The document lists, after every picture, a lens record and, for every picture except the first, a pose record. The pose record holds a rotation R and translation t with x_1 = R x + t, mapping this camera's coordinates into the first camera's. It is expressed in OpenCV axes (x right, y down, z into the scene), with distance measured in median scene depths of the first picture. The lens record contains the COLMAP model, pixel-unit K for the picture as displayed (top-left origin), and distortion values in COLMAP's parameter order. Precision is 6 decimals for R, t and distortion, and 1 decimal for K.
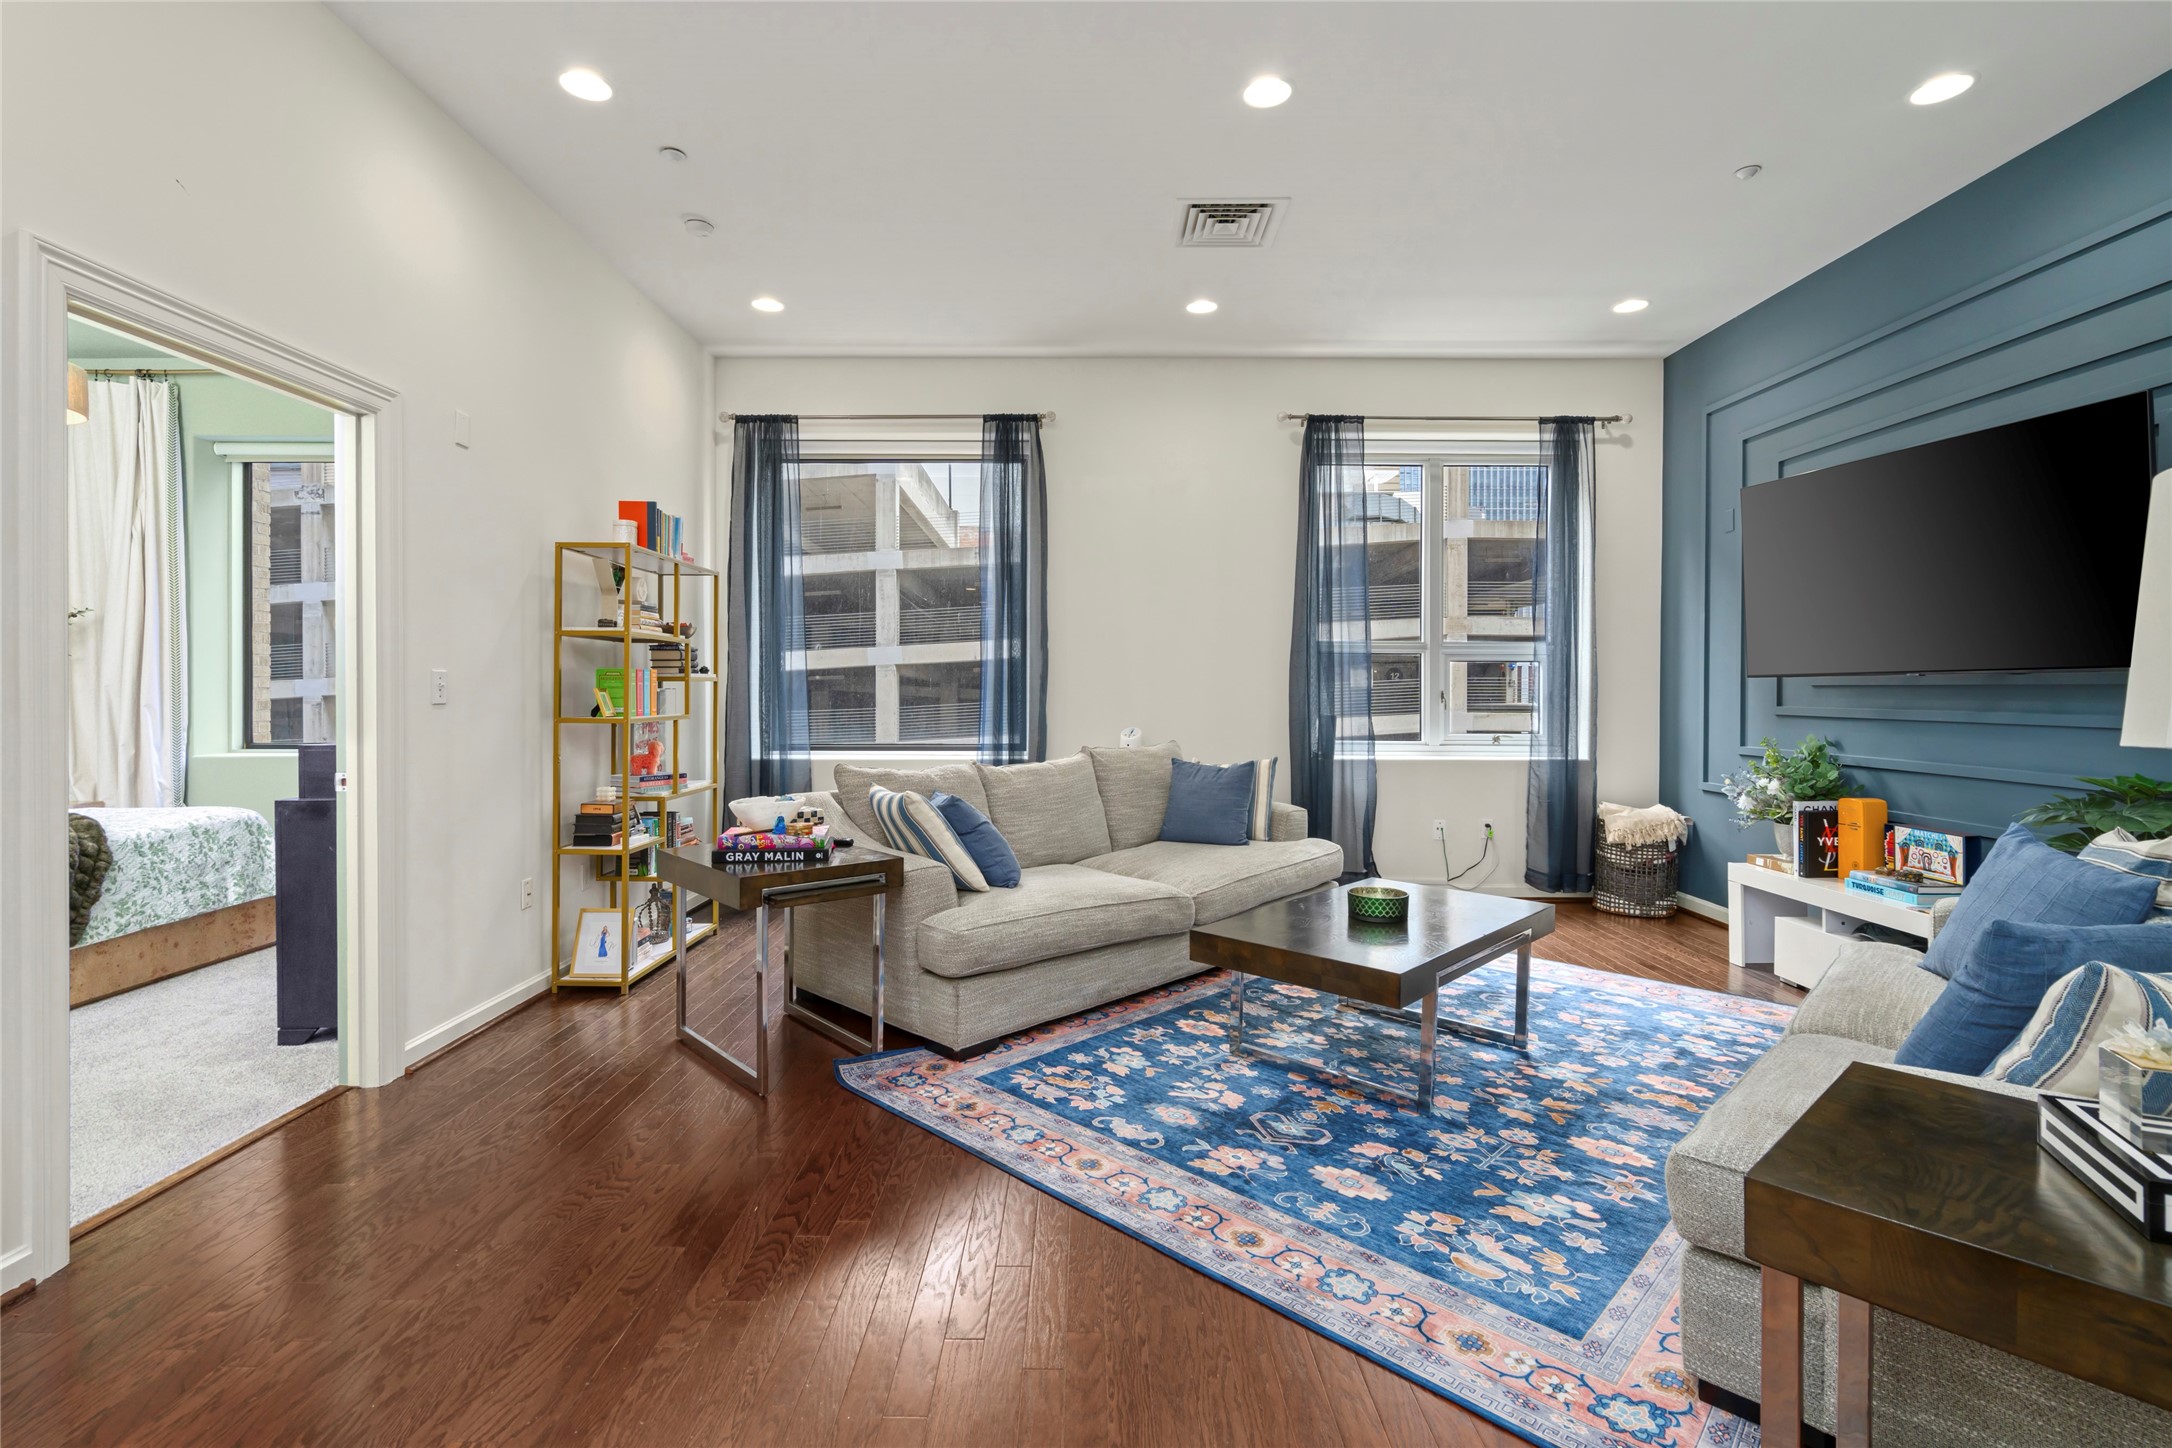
lens RADIAL K [[989.0, 0, 1089.6], [0, 989.0, 691.6], [0, 0, 1]] dist [-0.007948, 0.006417]
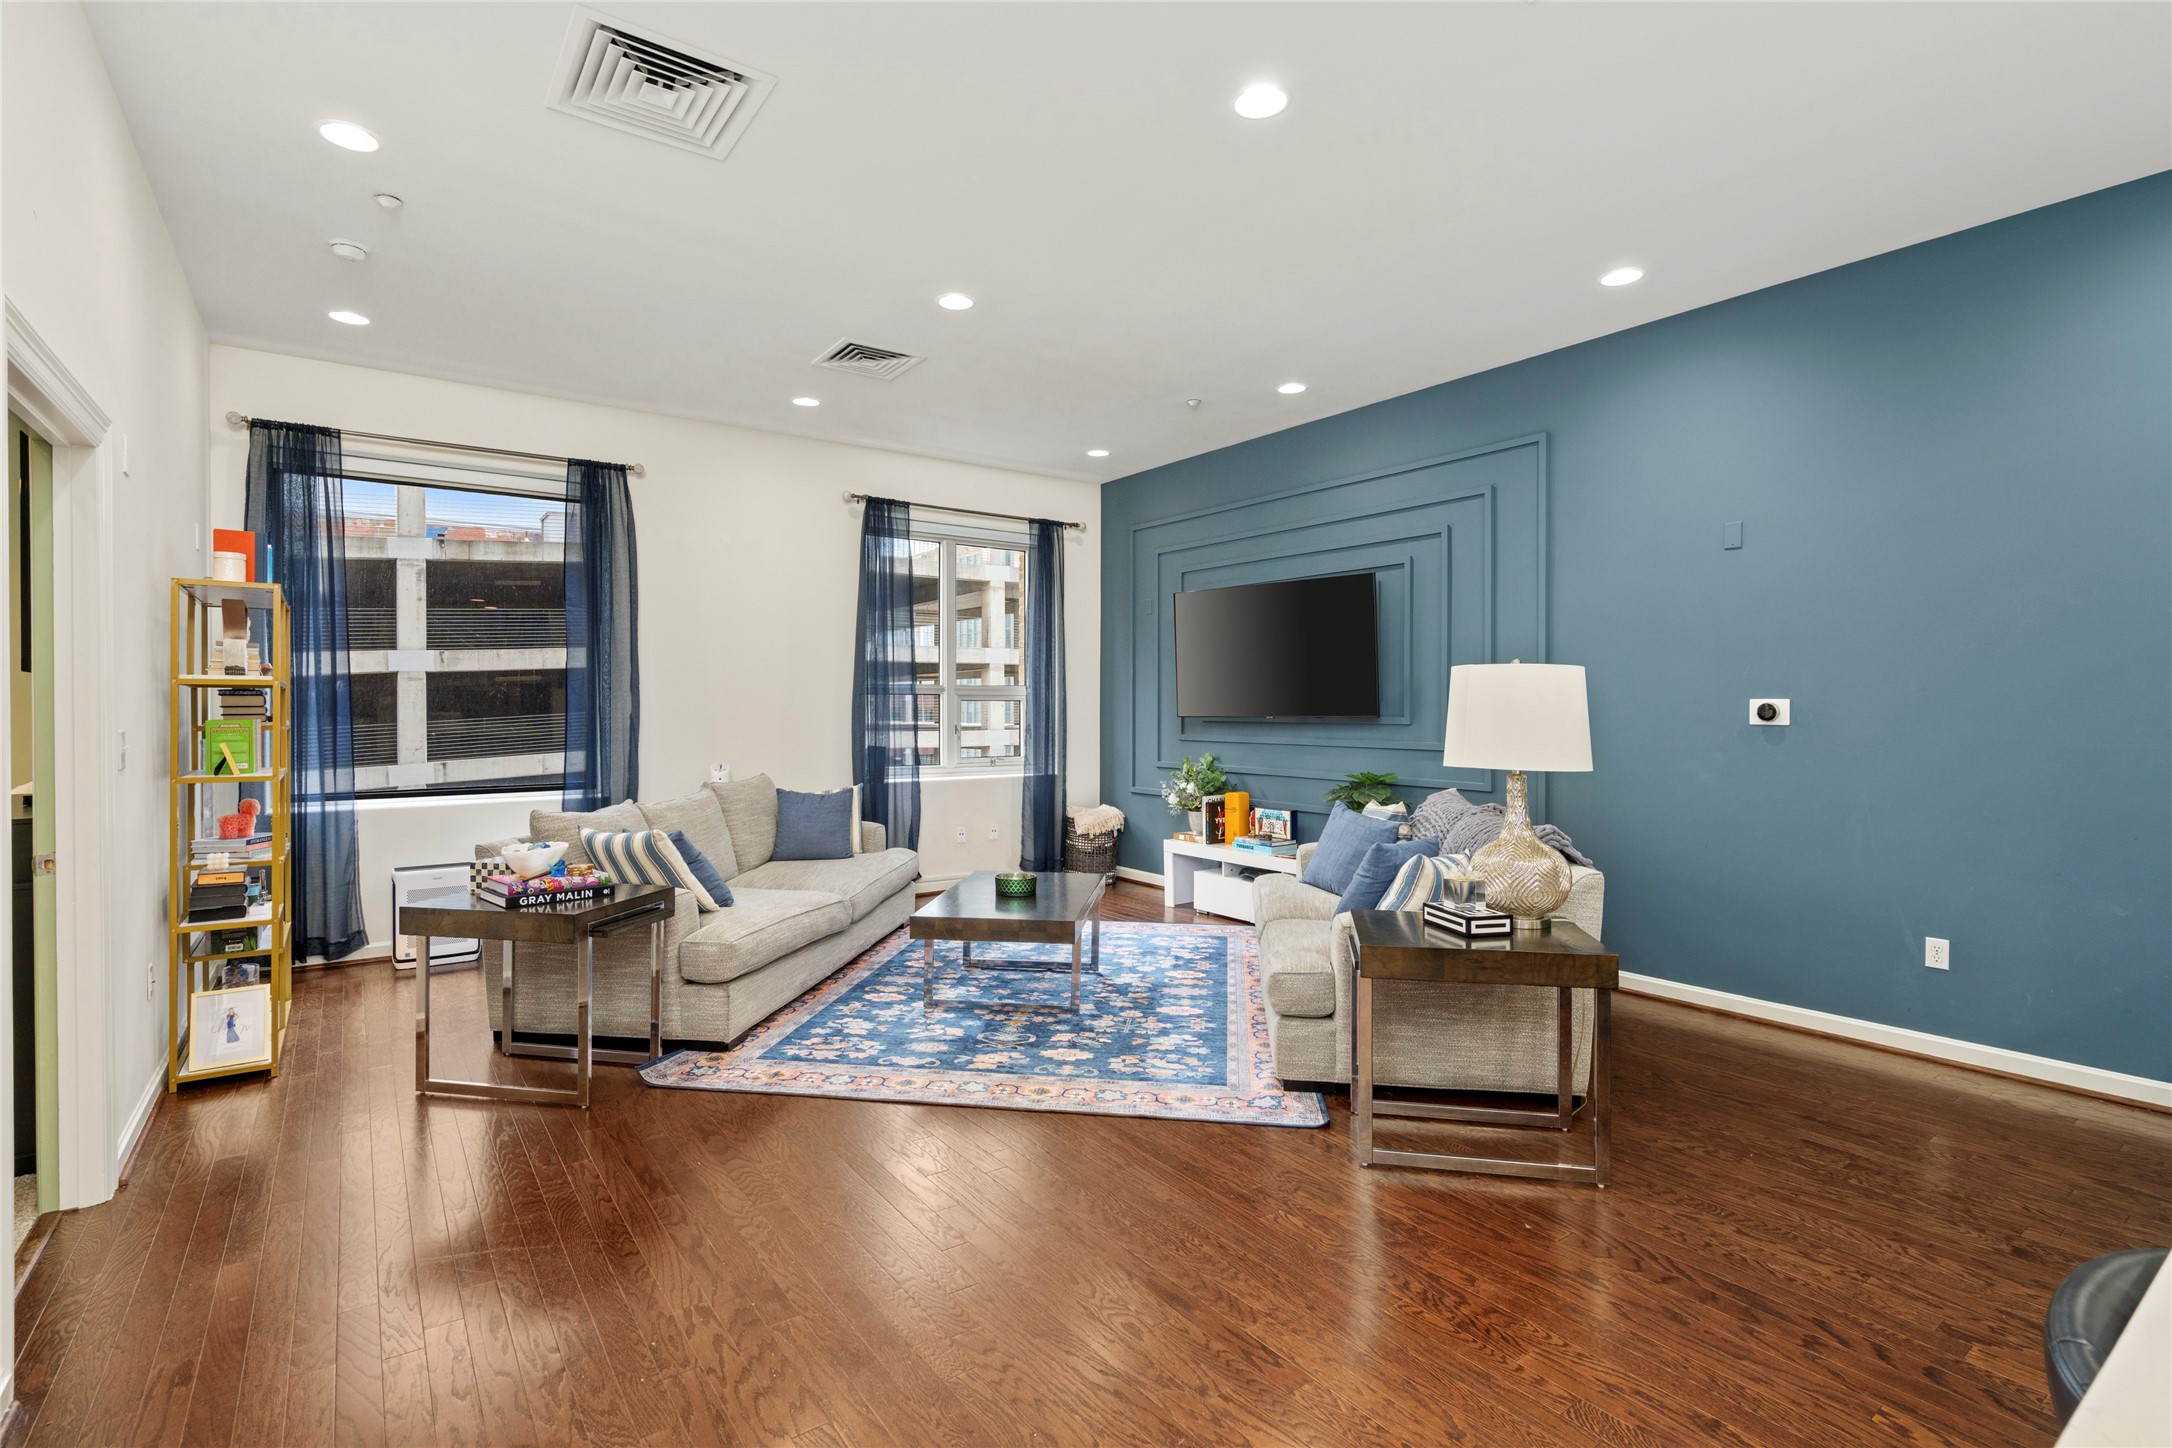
lens RADIAL K [[989.0, 0, 1067.6], [0, 989.0, 719.6], [0, 0, 1]] dist [-0.007948, 0.006417]
pose [[0.815933, -0.009458, 0.578069, -0.411309], [0.004575, 0.999941, 0.009902, -0.031361], [-0.578129, -0.005435, 0.815927, -0.178395]]
